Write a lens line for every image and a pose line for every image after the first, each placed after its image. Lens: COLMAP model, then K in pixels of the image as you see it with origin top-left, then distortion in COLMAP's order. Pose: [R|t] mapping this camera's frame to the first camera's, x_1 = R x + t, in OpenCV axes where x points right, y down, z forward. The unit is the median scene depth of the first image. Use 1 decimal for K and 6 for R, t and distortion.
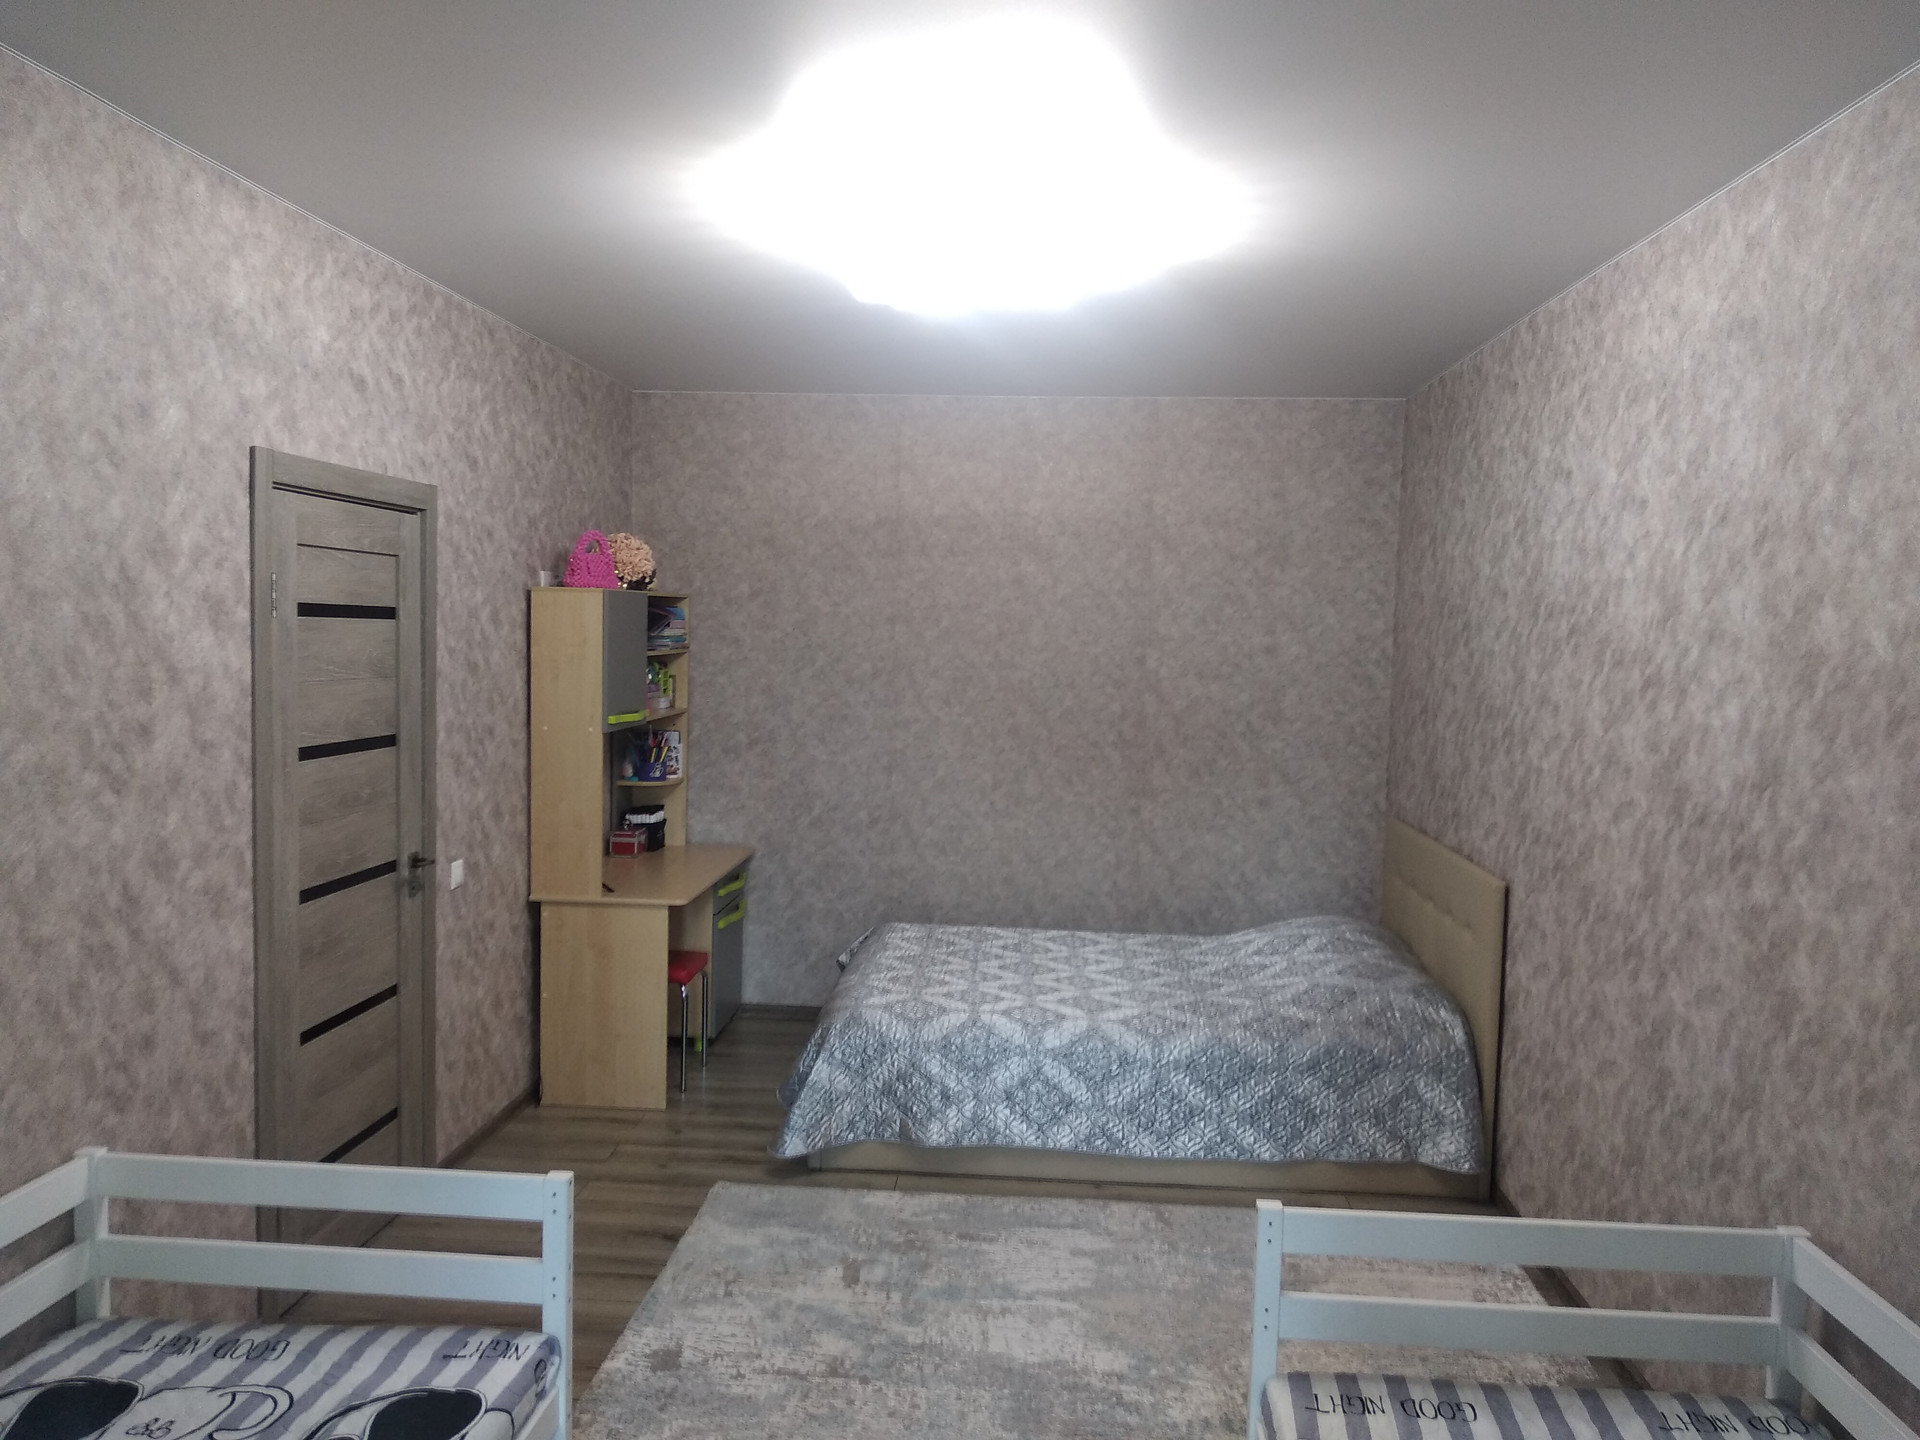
lens RADIAL K [[1508.8, 0, 948.1], [0, 1508.8, 714.2], [0, 0, 1]] dist [0.049527, -0.077575]
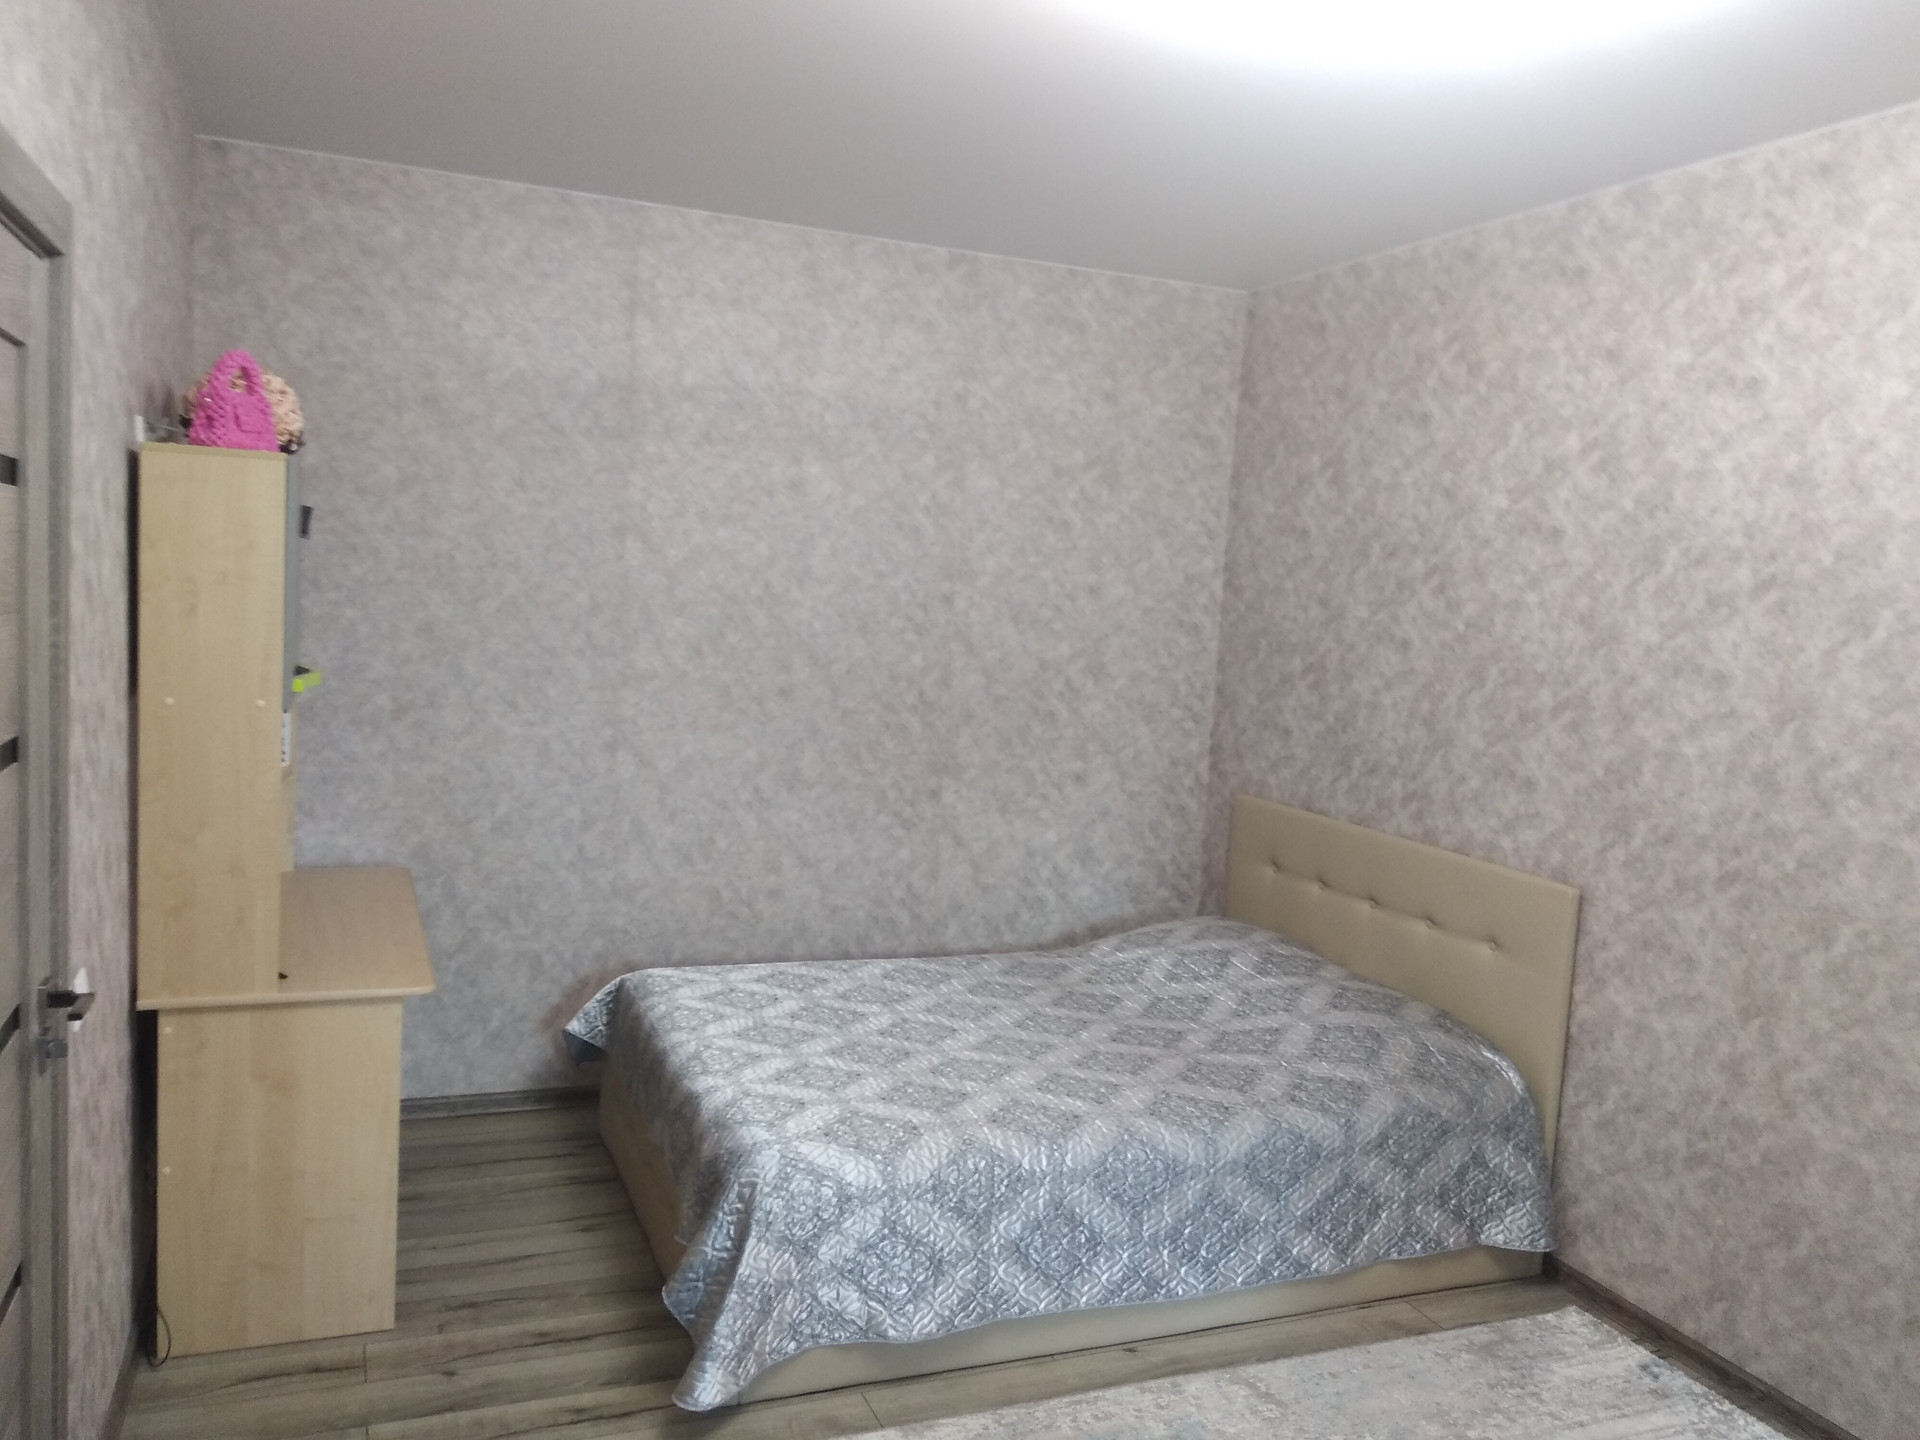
lens RADIAL K [[1508.8, 0, 967.4], [0, 1508.8, 720.8], [0, 0, 1]] dist [0.049527, -0.077575]
pose [[0.895884, -0.012355, 0.444116, -0.207345], [-0.010526, 0.998742, 0.049017, -0.011426], [-0.444163, -0.048588, 0.894628, 0.307090]]
